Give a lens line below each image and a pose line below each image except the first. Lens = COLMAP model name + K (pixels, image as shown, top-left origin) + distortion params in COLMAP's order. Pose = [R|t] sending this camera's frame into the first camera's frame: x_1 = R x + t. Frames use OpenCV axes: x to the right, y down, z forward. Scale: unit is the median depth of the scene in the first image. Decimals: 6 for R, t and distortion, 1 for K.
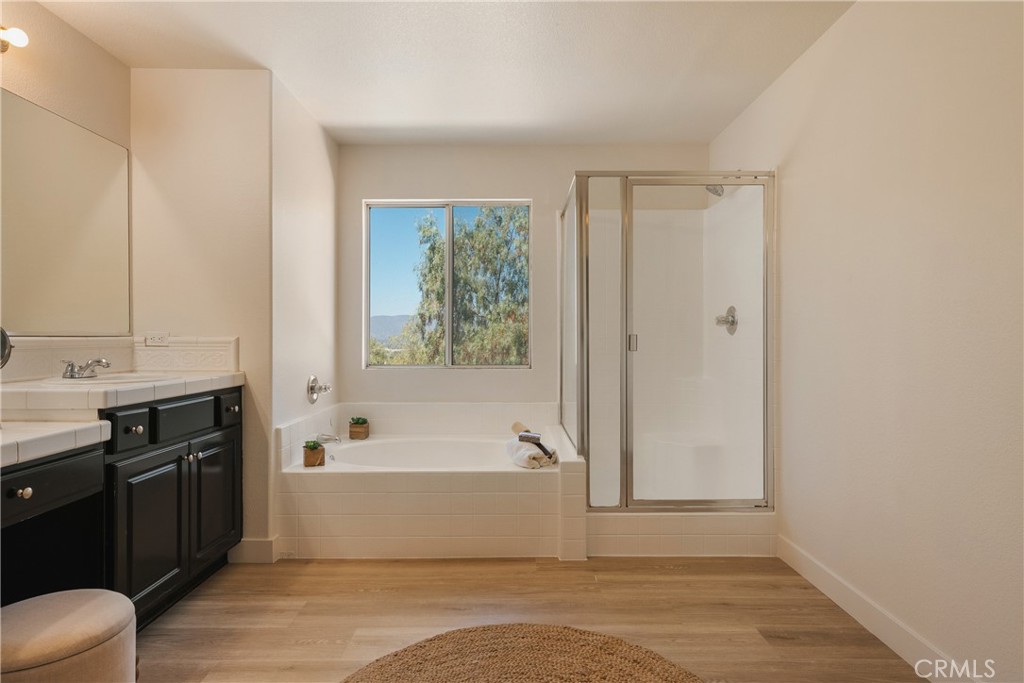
lens RADIAL K [[572.7, 0, 508.8], [0, 572.7, 347.3], [0, 0, 1]] dist [0.005236, 0.003807]
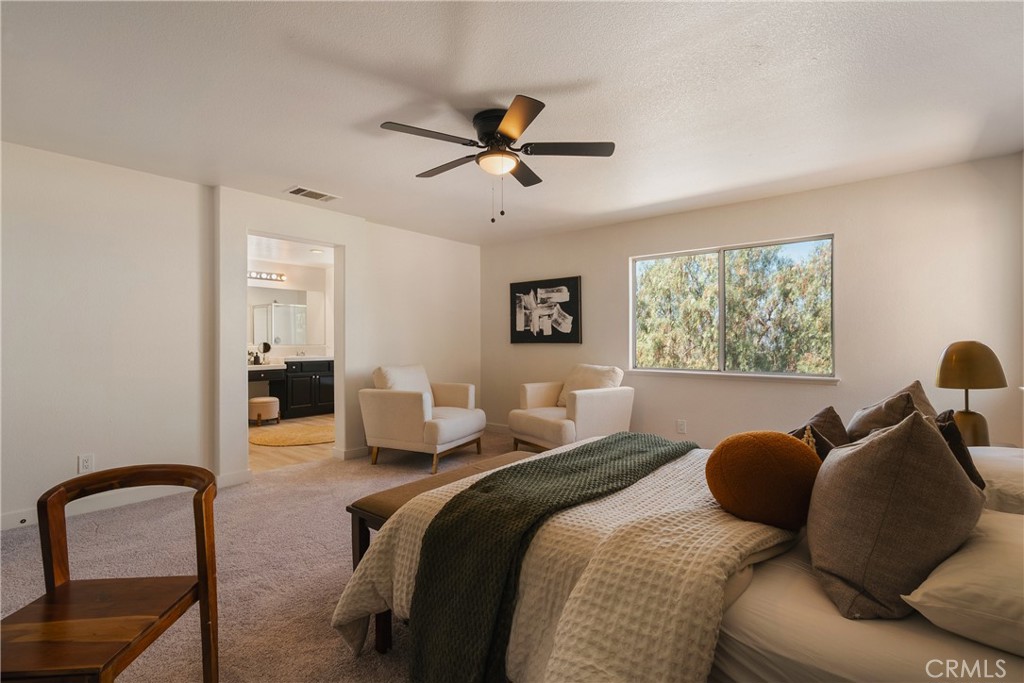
lens RADIAL K [[466.9, 0, 510.8], [0, 466.9, 342.9], [0, 0, 1]] dist [-0.000965, 0.000734]
pose [[0.774375, -0.000075, -0.632727, 2.112869], [-0.007822, 0.999922, -0.009691, -0.014382], [0.632679, 0.012453, 0.774314, -0.515475]]
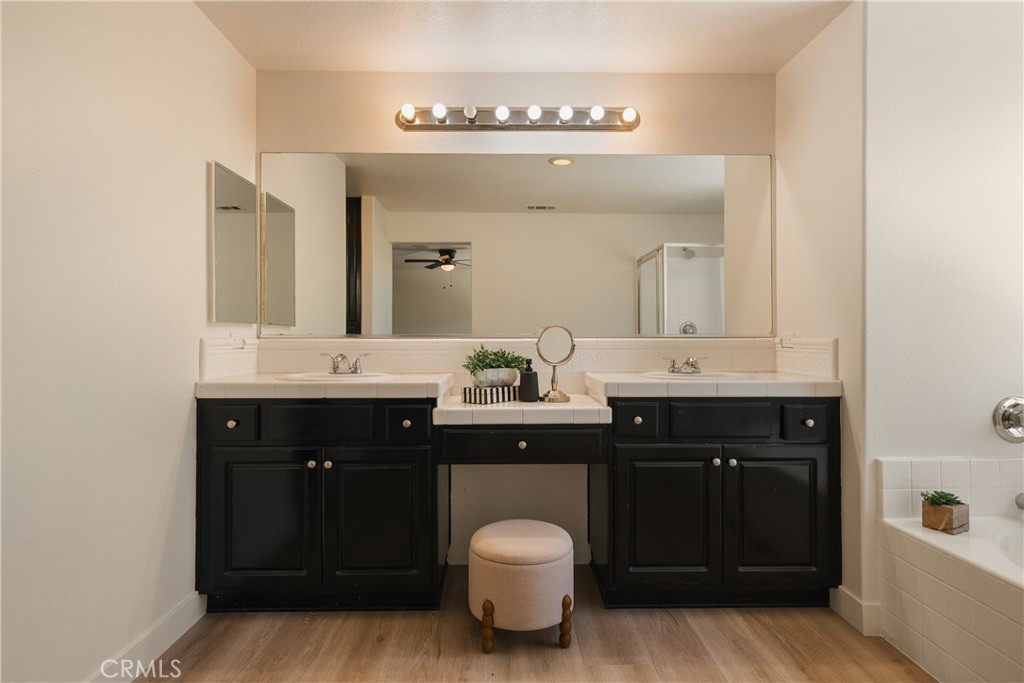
lens RADIAL K [[572.7, 0, 515.0], [0, 572.7, 336.3], [0, 0, 1]] dist [0.005236, 0.003807]
pose [[0.026015, -0.004521, -0.999651, 0.355650], [-0.016028, 0.999859, -0.004939, -0.009185], [0.999533, 0.016151, 0.025939, 0.535290]]
